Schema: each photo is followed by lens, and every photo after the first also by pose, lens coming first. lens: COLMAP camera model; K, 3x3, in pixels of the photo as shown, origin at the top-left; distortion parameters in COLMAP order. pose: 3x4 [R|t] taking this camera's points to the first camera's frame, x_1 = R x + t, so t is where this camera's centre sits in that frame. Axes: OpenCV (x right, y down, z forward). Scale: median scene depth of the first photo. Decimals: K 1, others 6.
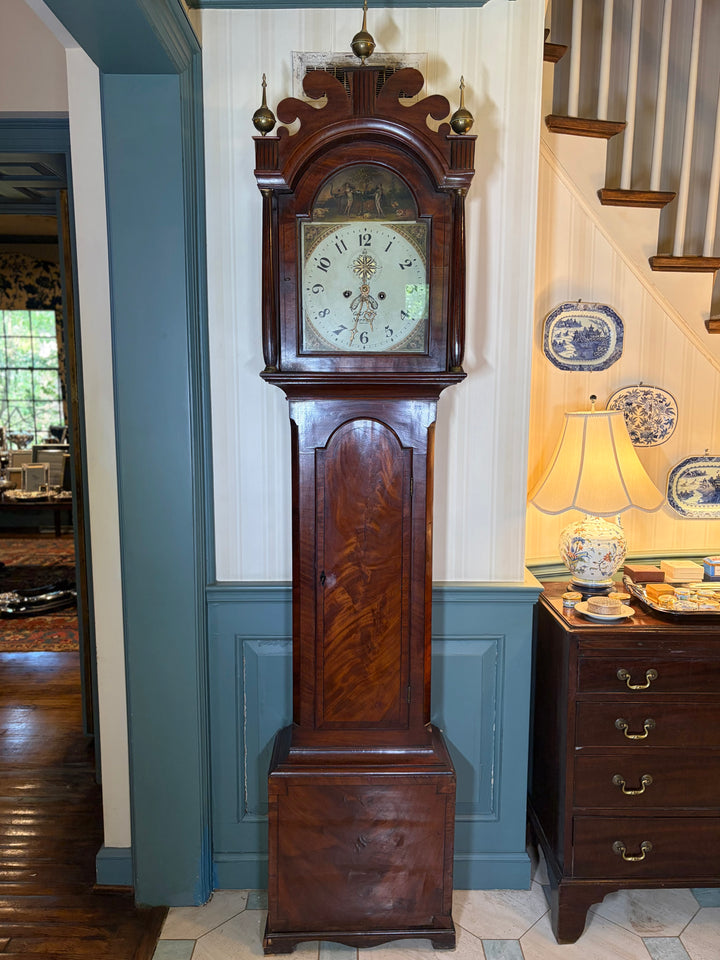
lens RADIAL K [[723.8, 0, 358.5], [0, 723.8, 482.1], [0, 0, 1]] dist [0.023359, -0.025047]
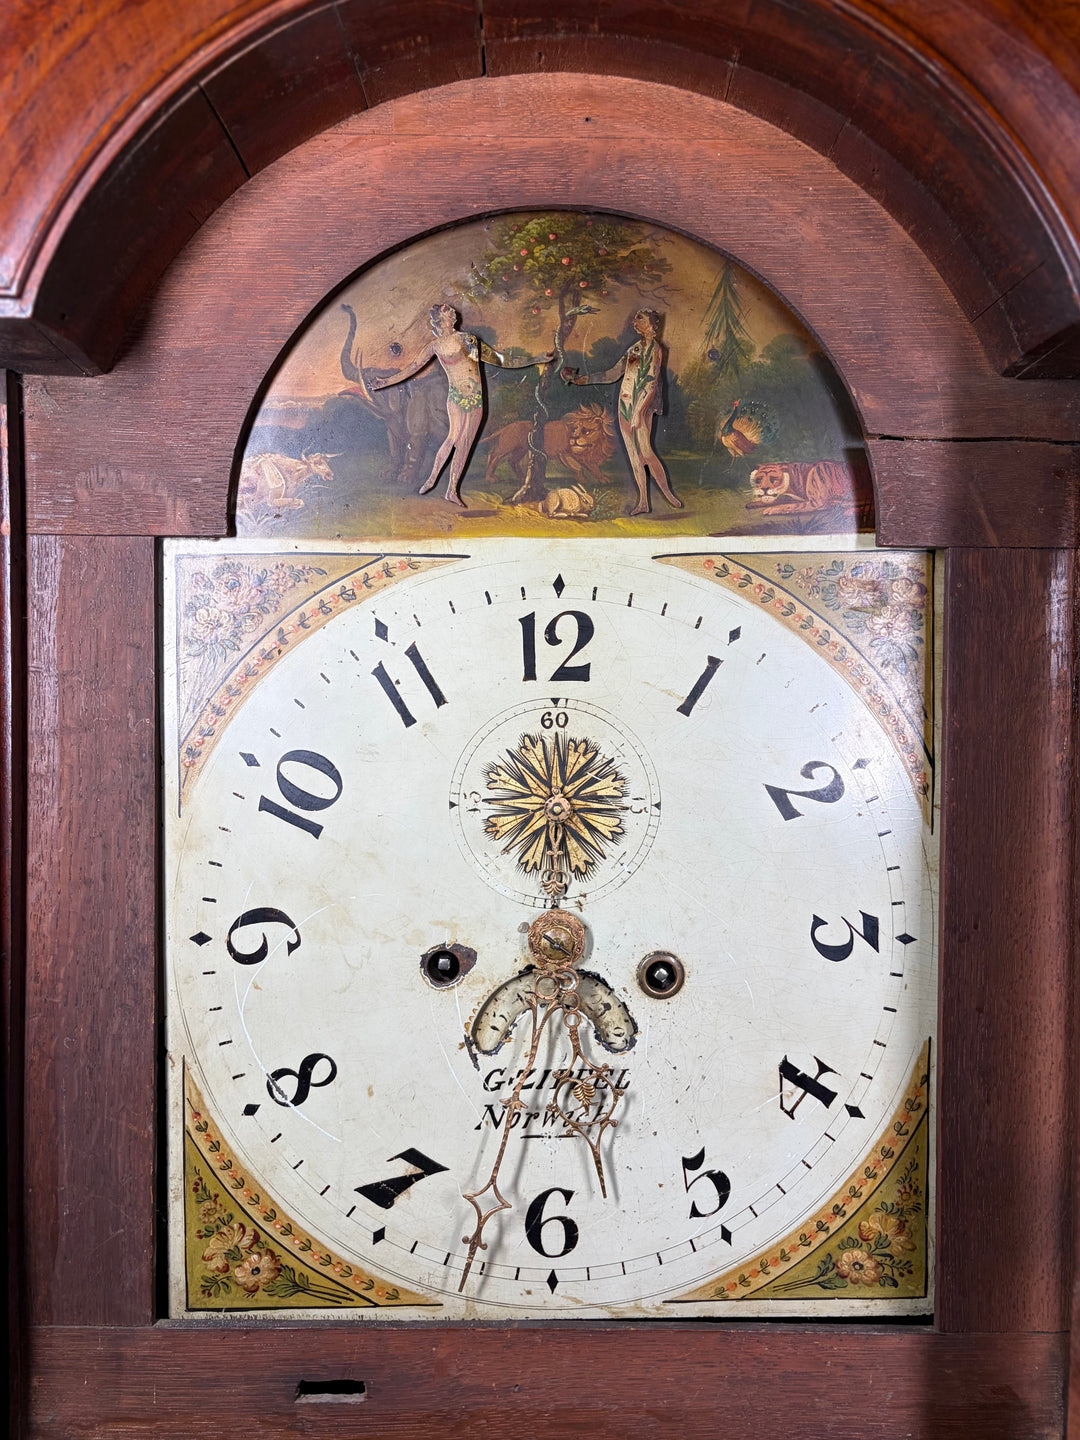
lens RADIAL K [[1085.7, 0, 551.3], [0, 1085.7, 709.8], [0, 0, 1]] dist [0.023359, -0.025047]
pose [[0.999331, -0.001901, 0.036530, -0.000998], [0.006445, 0.992176, -0.124677, -0.270244], [-0.036007, 0.124829, 0.991525, 0.711055]]
